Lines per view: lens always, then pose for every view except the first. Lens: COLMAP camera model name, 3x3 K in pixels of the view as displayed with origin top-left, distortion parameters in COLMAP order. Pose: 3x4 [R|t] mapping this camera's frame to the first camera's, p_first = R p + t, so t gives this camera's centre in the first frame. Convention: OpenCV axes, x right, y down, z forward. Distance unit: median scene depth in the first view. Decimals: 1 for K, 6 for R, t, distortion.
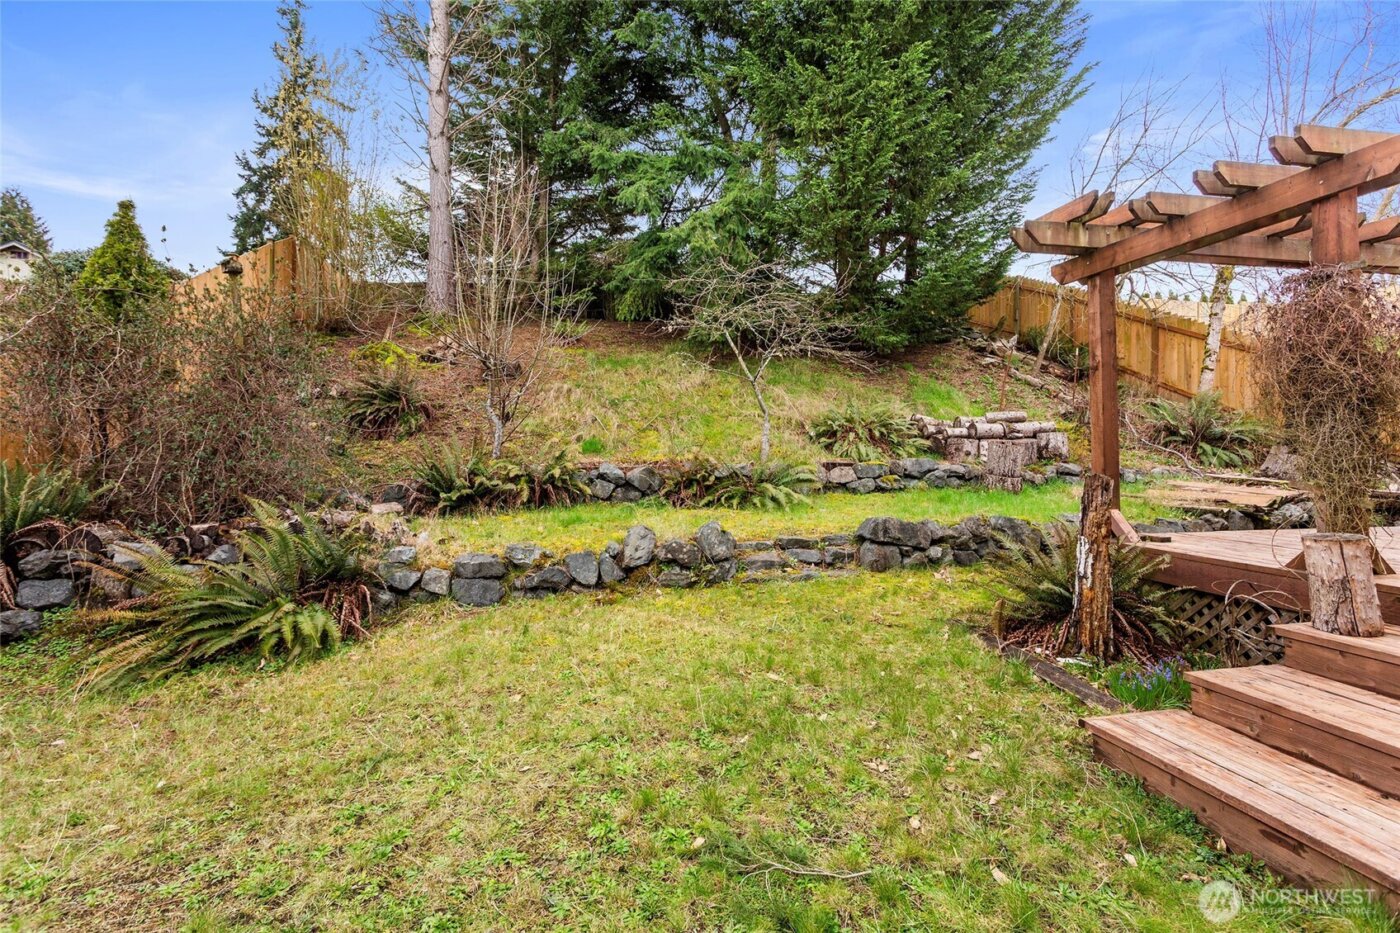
lens RADIAL K [[670.3, 0, 699.4], [0, 670.3, 454.7], [0, 0, 1]] dist [-0.004584, 0.002325]
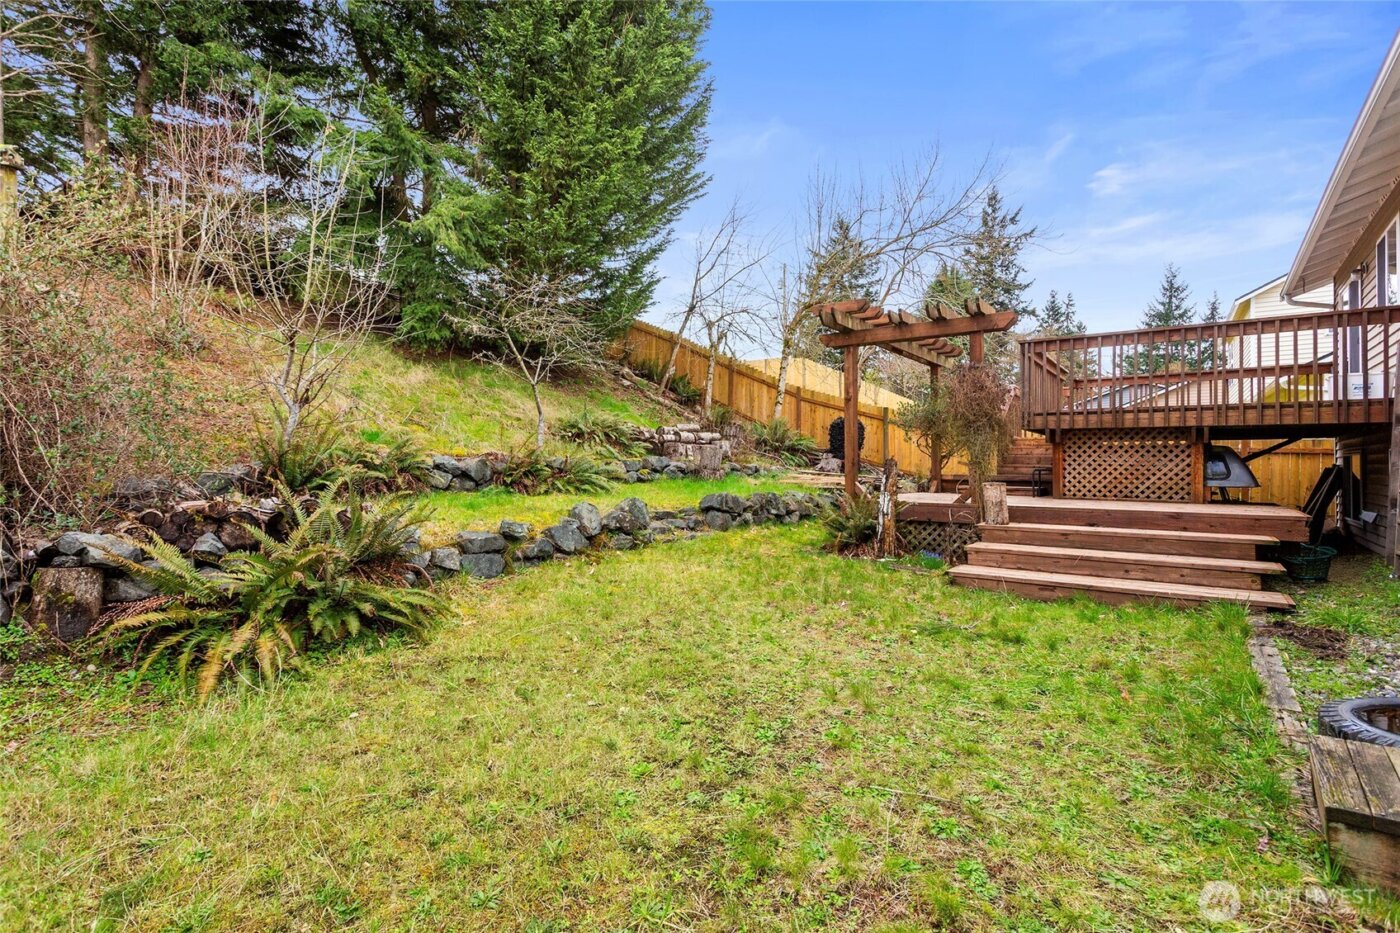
lens RADIAL K [[670.3, 0, 699.8], [0, 670.3, 472.7], [0, 0, 1]] dist [-0.004584, 0.002325]
pose [[0.743563, 0.003457, 0.668657, -0.581990], [-0.008052, 0.999960, 0.003784, 0.037877], [-0.668617, -0.008197, 0.743561, -0.011664]]
